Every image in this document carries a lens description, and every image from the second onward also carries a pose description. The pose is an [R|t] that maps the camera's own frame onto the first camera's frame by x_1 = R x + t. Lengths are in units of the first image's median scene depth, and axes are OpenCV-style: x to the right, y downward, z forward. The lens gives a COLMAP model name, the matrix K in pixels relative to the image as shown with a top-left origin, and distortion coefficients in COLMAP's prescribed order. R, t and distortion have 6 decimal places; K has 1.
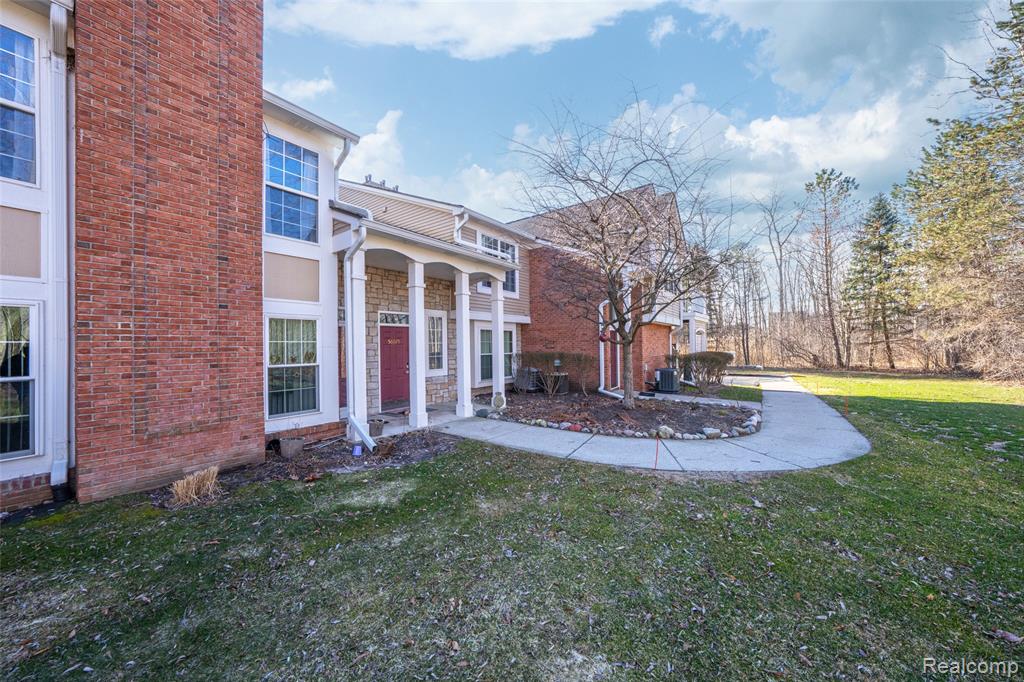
lens RADIAL K [[343.2, 0, 512.0], [0, 343.2, 341.0], [0, 0, 1]] dist [0.000312, 0.000005]
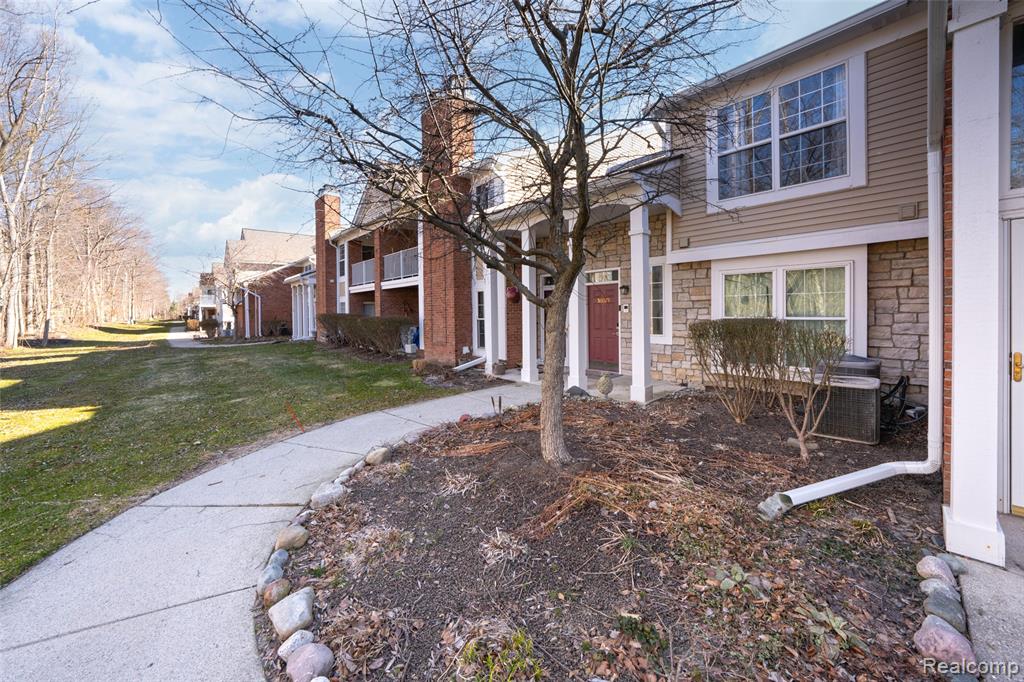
lens RADIAL K [[397.9, 0, 538.2], [0, 397.9, 314.8], [0, 0, 1]] dist [-0.000097, 0.000022]
pose [[-0.166007, 0.031353, -0.985626, 1.470133], [0.037403, 0.998975, 0.025478, 0.011331], [0.985415, -0.032636, -0.167009, 1.900668]]
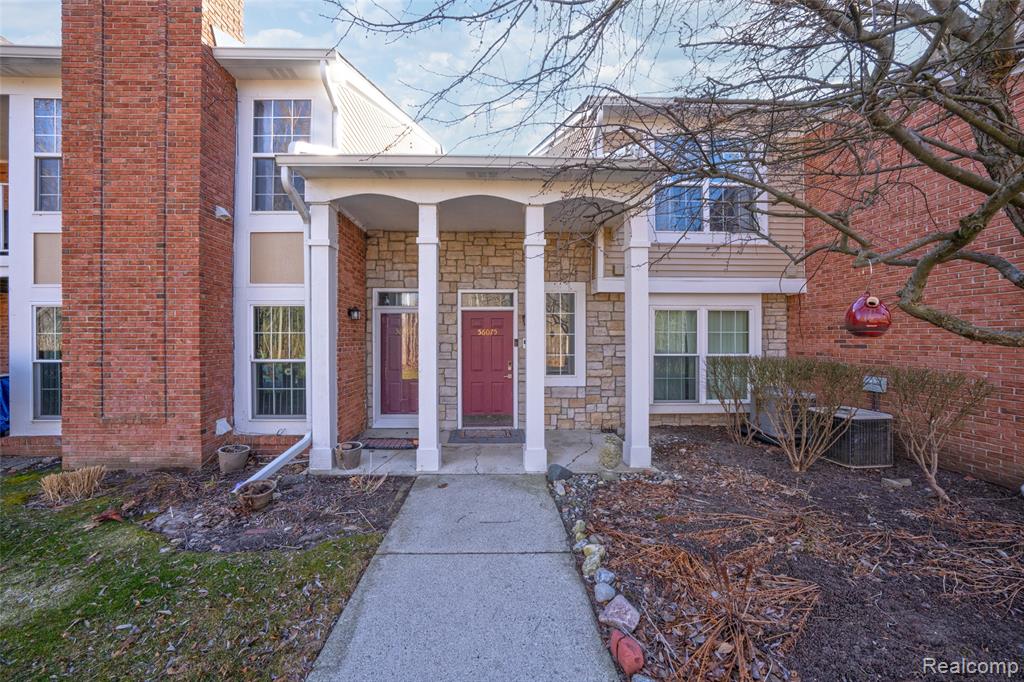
lens RADIAL K [[358.4, 0, 509.7], [0, 358.4, 335.6], [0, 0, 1]] dist [-0.000705, 0.000011]
pose [[0.618250, 0.010179, -0.785916, 0.507256], [0.002581, 0.999884, 0.014981, -0.003489], [0.785977, -0.011290, 0.618152, 1.091526]]
